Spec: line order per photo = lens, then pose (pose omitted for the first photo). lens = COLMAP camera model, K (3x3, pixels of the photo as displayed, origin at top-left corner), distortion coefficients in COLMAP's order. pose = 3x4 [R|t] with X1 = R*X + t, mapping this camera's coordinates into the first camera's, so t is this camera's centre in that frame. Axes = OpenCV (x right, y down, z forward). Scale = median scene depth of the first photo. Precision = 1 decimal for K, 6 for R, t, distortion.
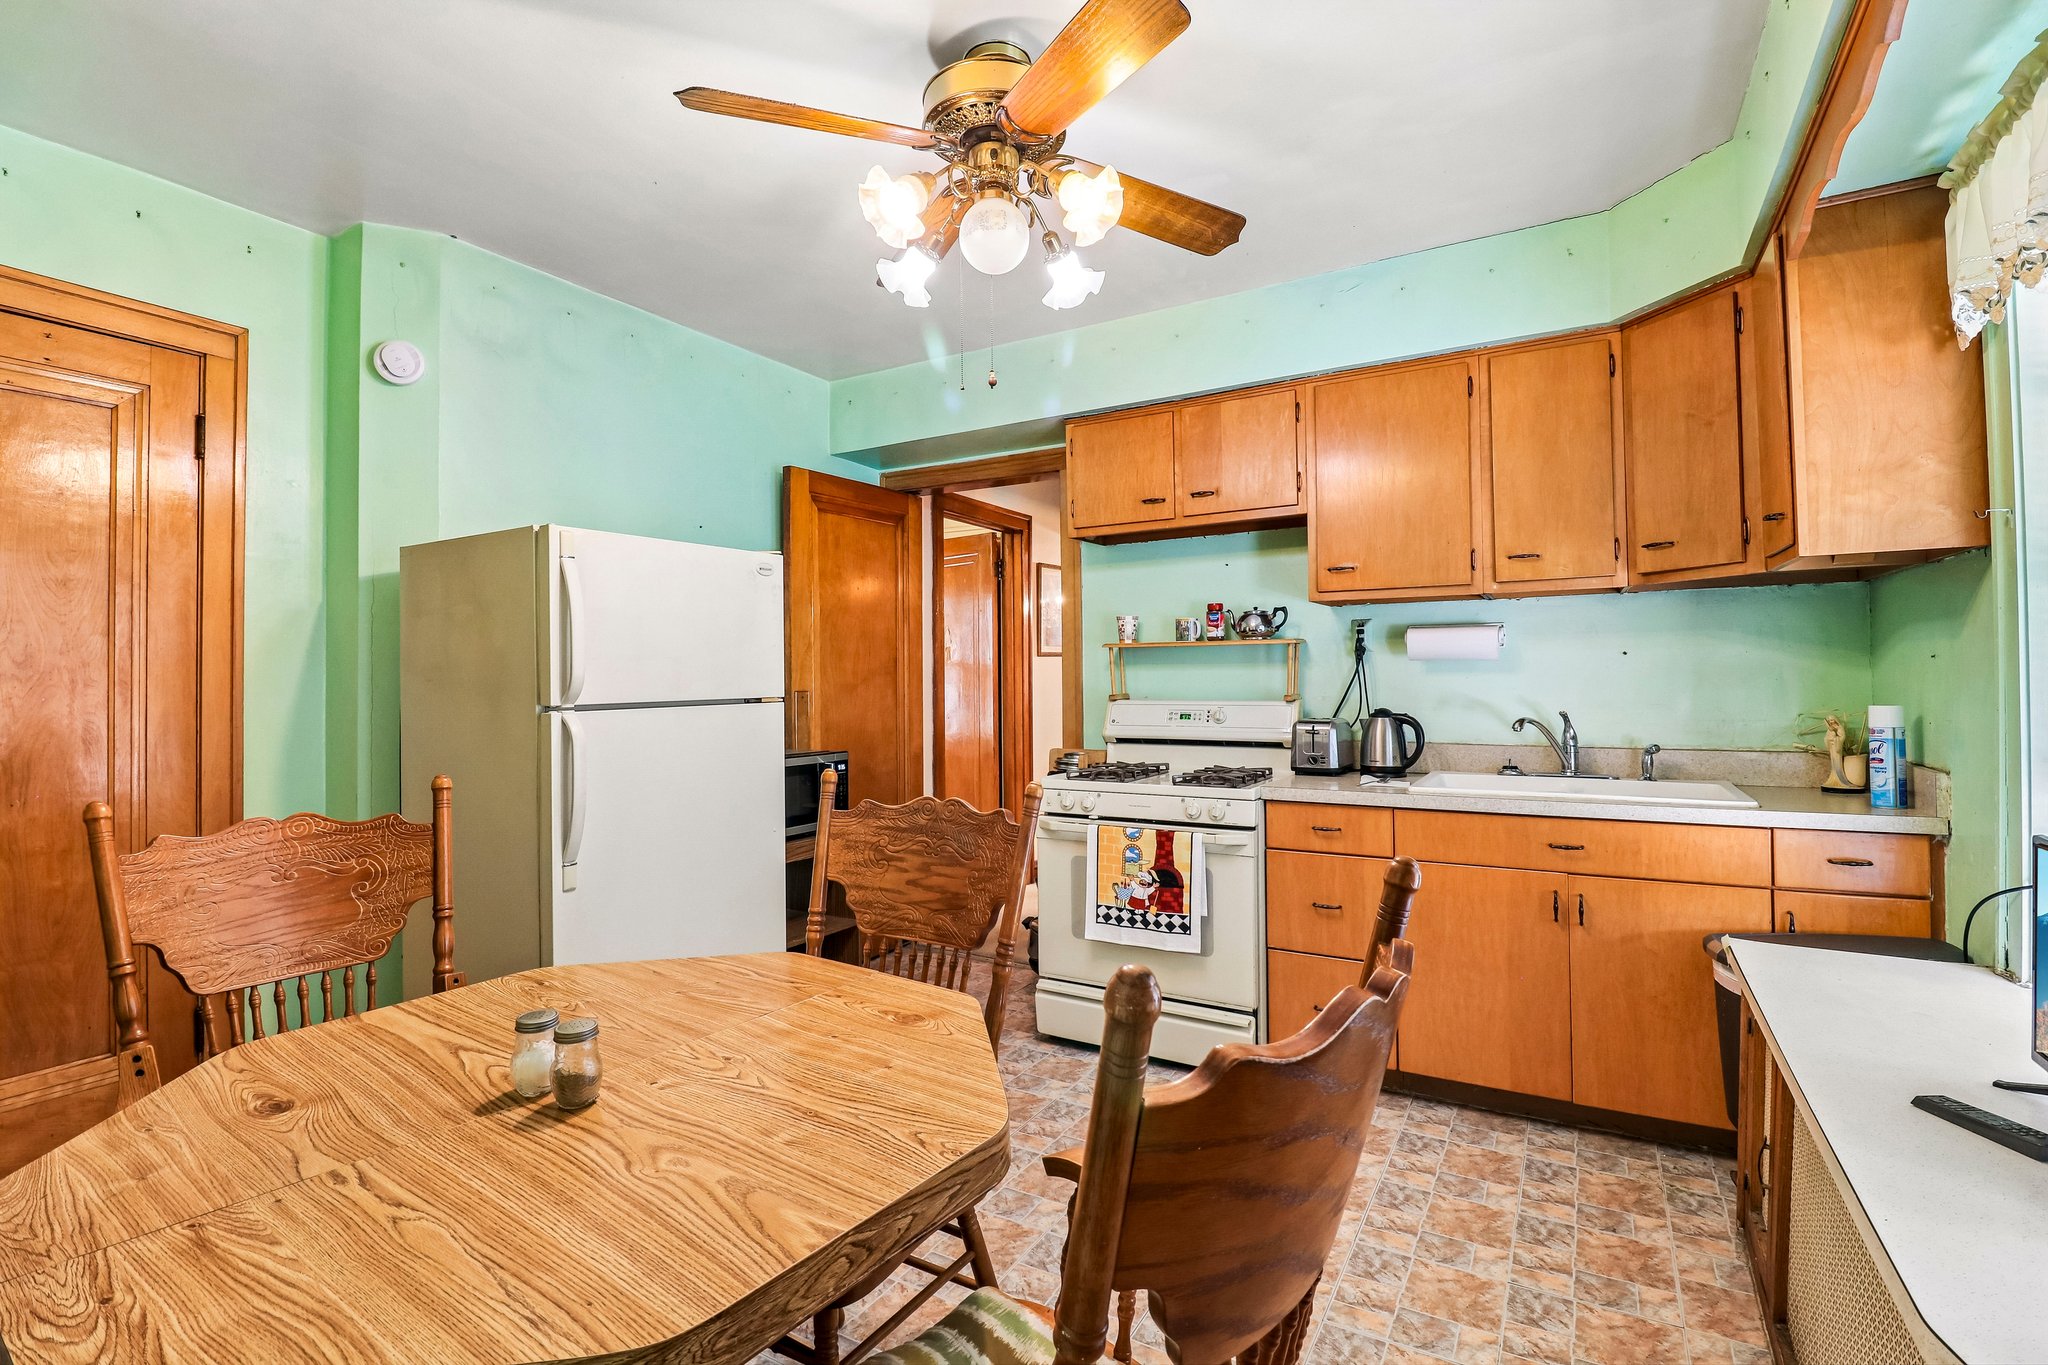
lens RADIAL K [[954.6, 0, 1020.1], [0, 954.6, 666.3], [0, 0, 1]] dist [0.002361, -0.016234]
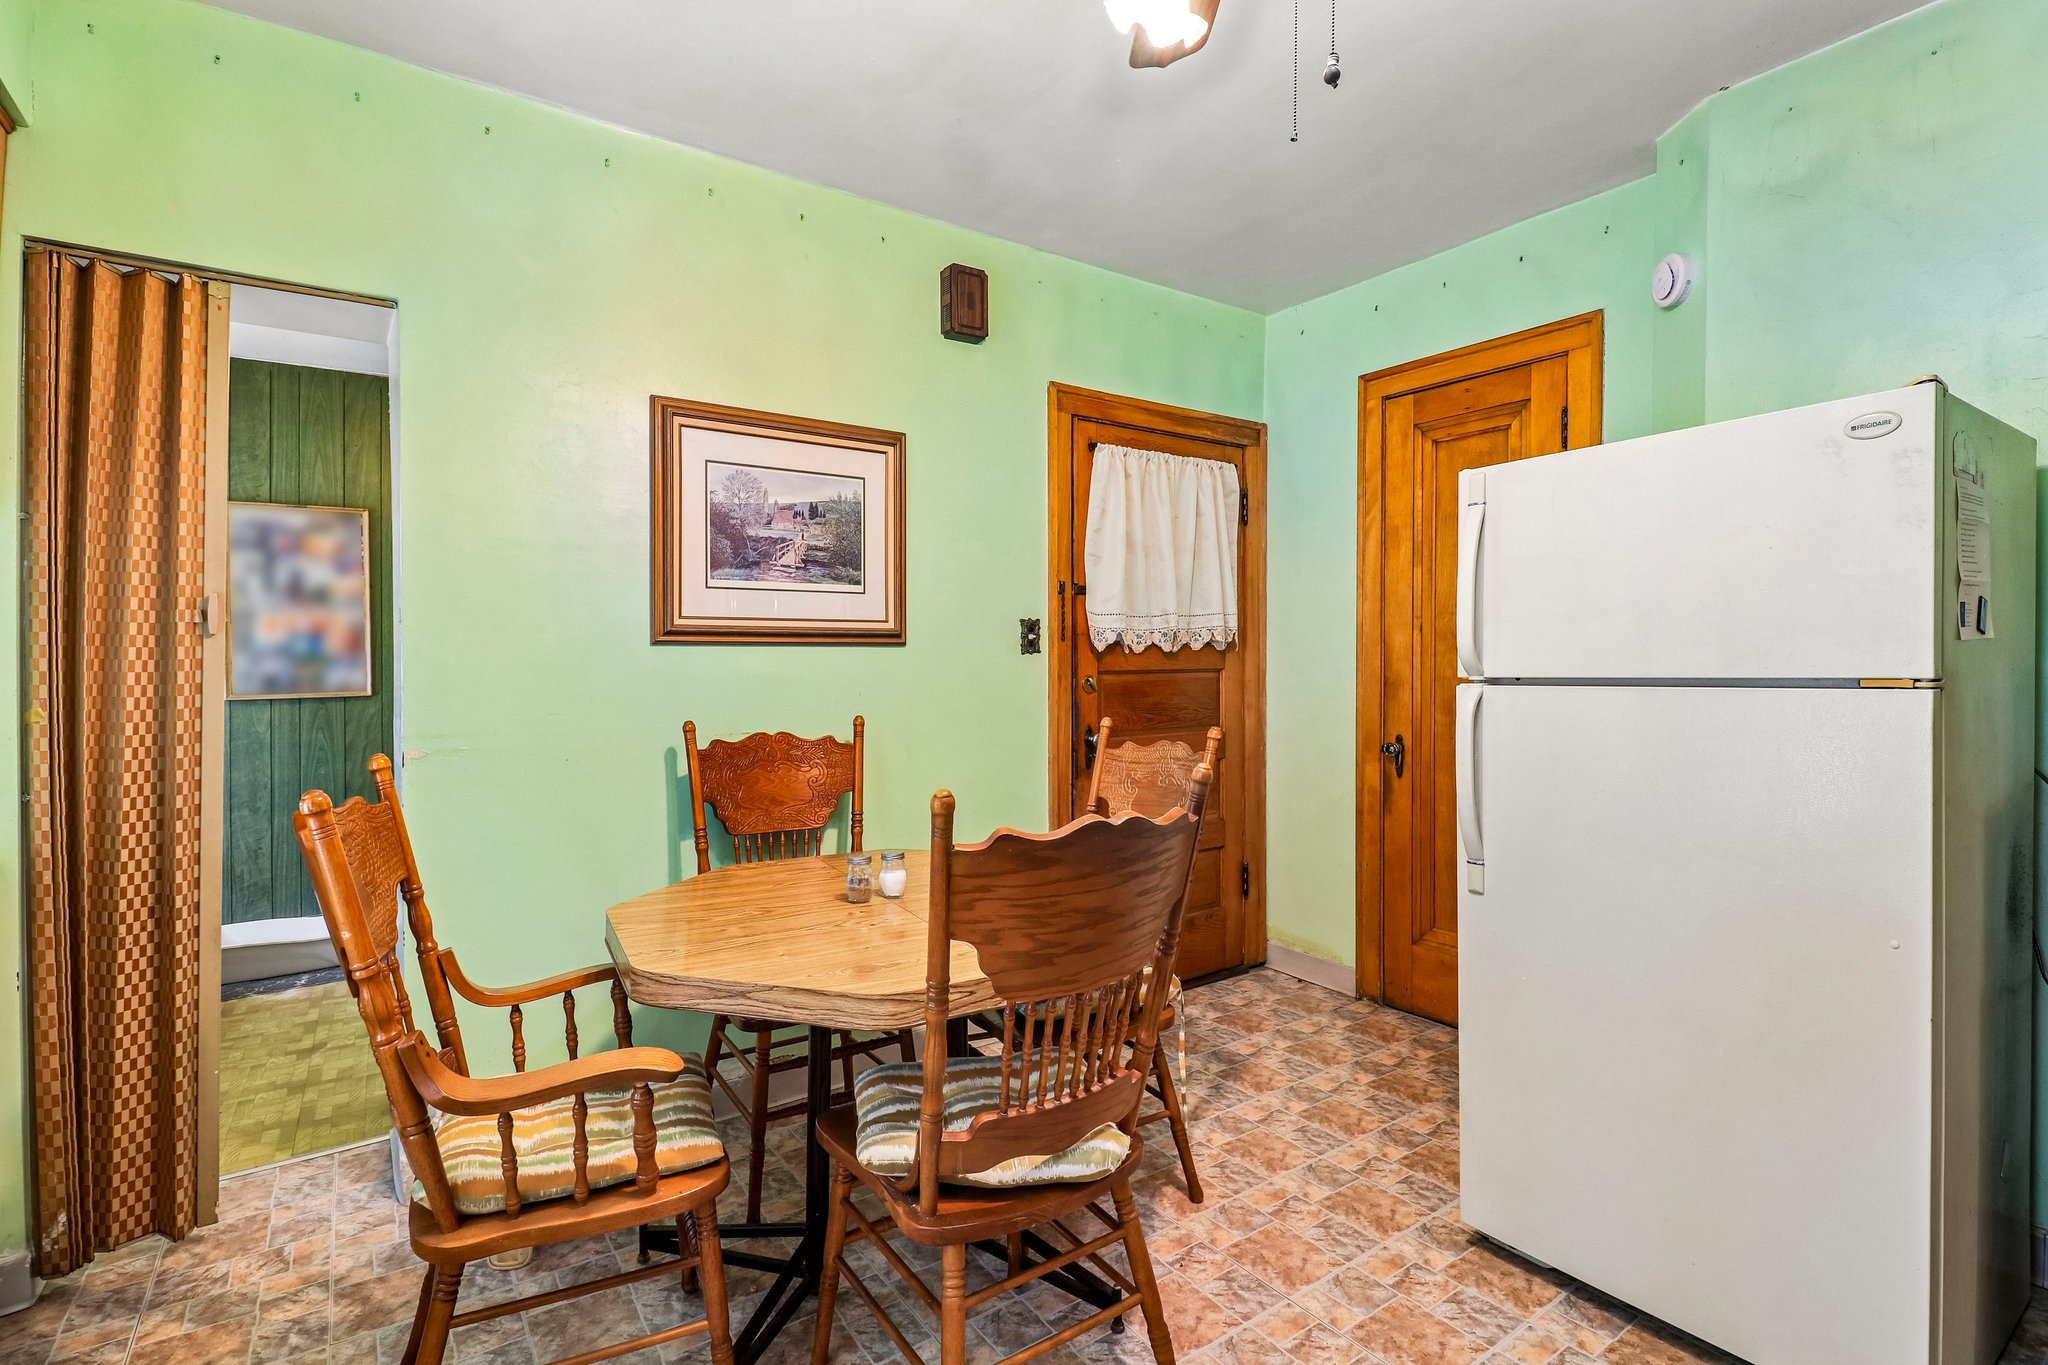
lens RADIAL K [[954.6, 0, 1020.1], [0, 954.6, 666.3], [0, 0, 1]] dist [0.002361, -0.016234]
pose [[-0.423909, 0.016980, -0.905546, 0.477844], [0.022214, 0.999718, 0.008347, 0.014809], [0.905432, -0.016577, -0.424167, 0.996799]]
